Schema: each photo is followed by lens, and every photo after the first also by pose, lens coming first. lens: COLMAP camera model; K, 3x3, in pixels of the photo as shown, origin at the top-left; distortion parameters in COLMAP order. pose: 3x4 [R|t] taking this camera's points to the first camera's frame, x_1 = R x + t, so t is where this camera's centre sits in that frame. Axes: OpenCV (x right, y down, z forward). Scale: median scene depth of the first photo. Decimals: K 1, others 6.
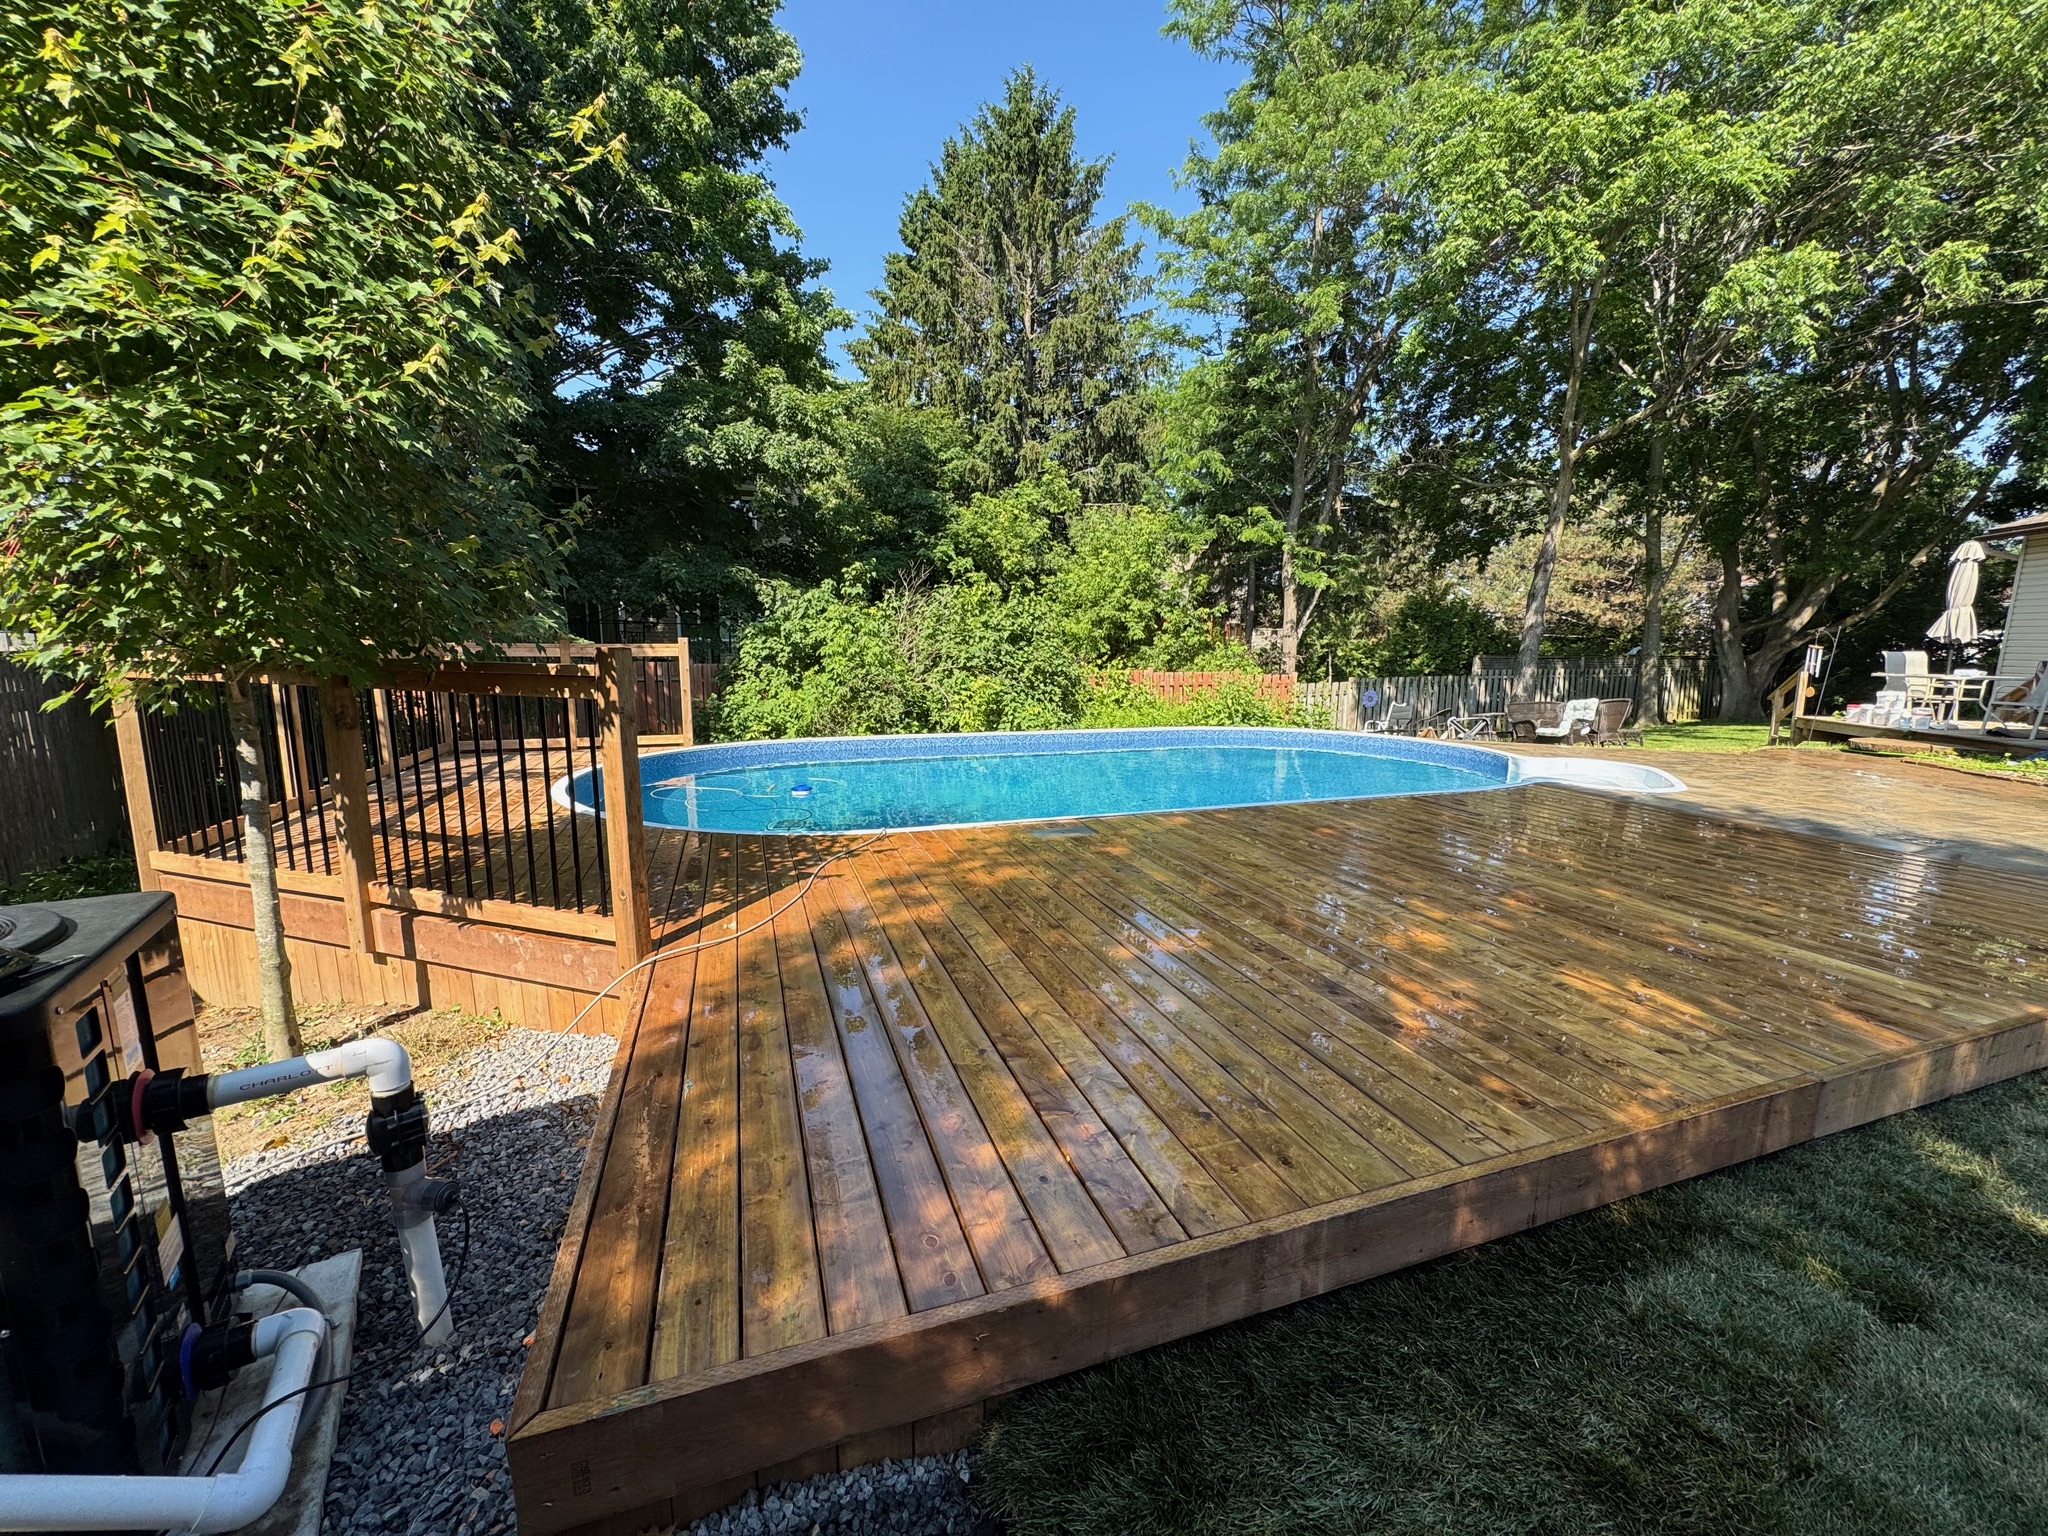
lens RADIAL K [[814.0, 0, 1019.7], [0, 814.0, 758.4], [0, 0, 1]] dist [-0.000101, 0.000589]
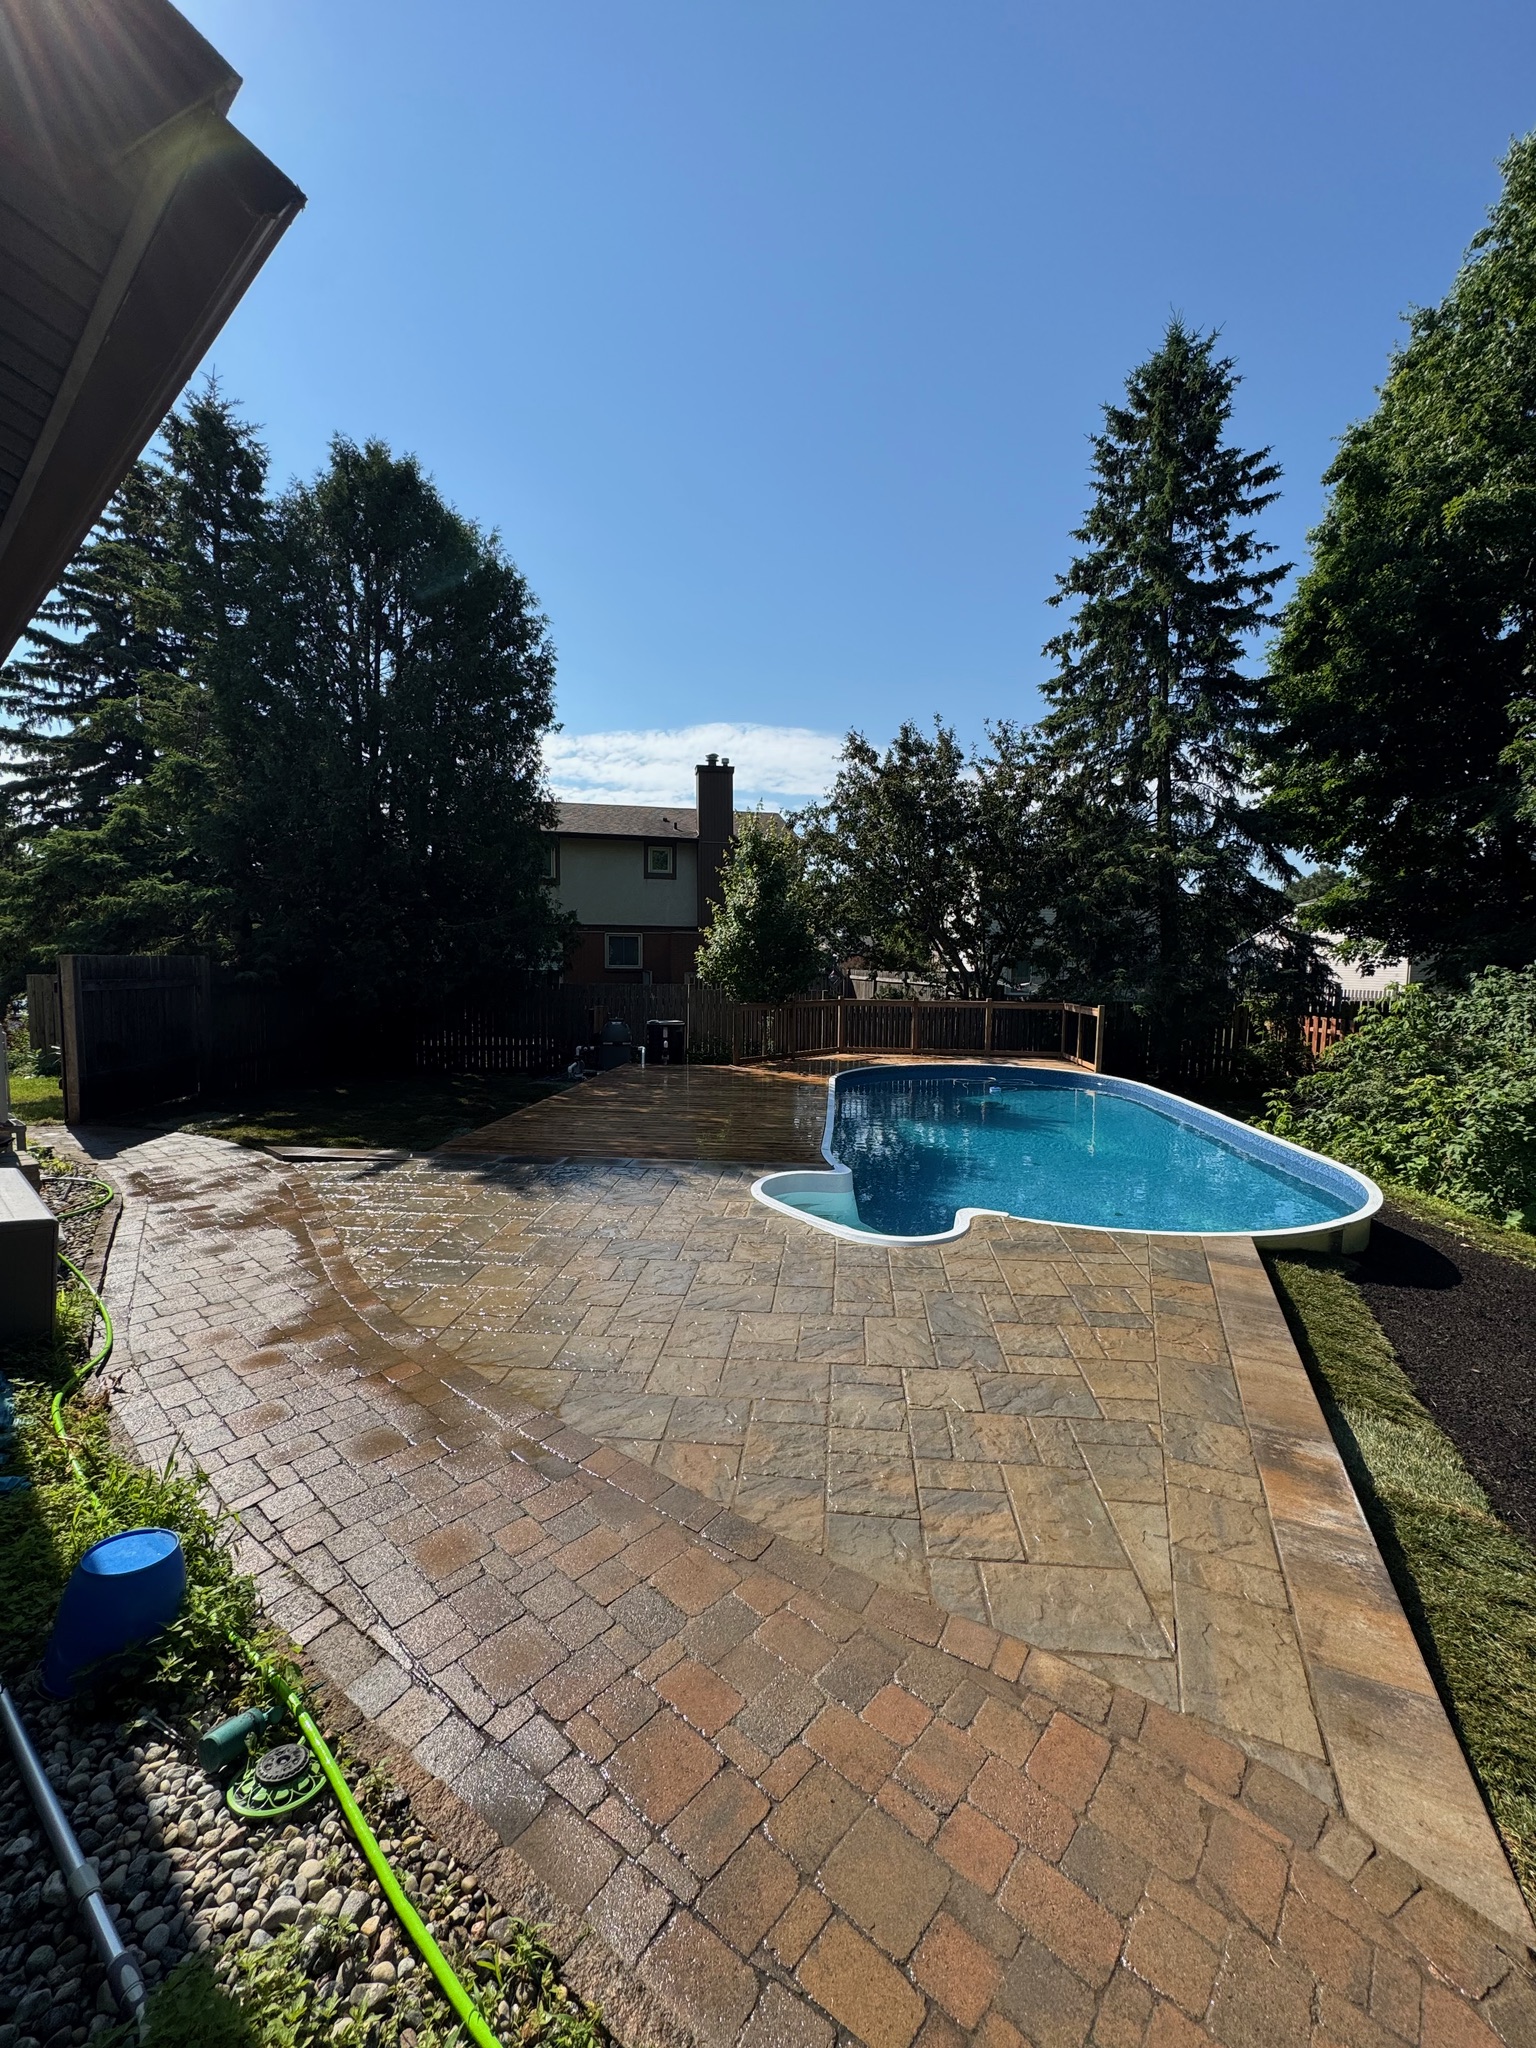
lens RADIAL K [[814.0, 0, 764.4], [0, 814.0, 1025.0], [0, 0, 1]] dist [-0.000101, 0.000589]
pose [[-0.431011, 0.054595, -0.900694, 0.726085], [-0.142956, 0.981430, 0.127898, -0.122006], [0.890951, 0.183885, -0.415203, 0.603188]]
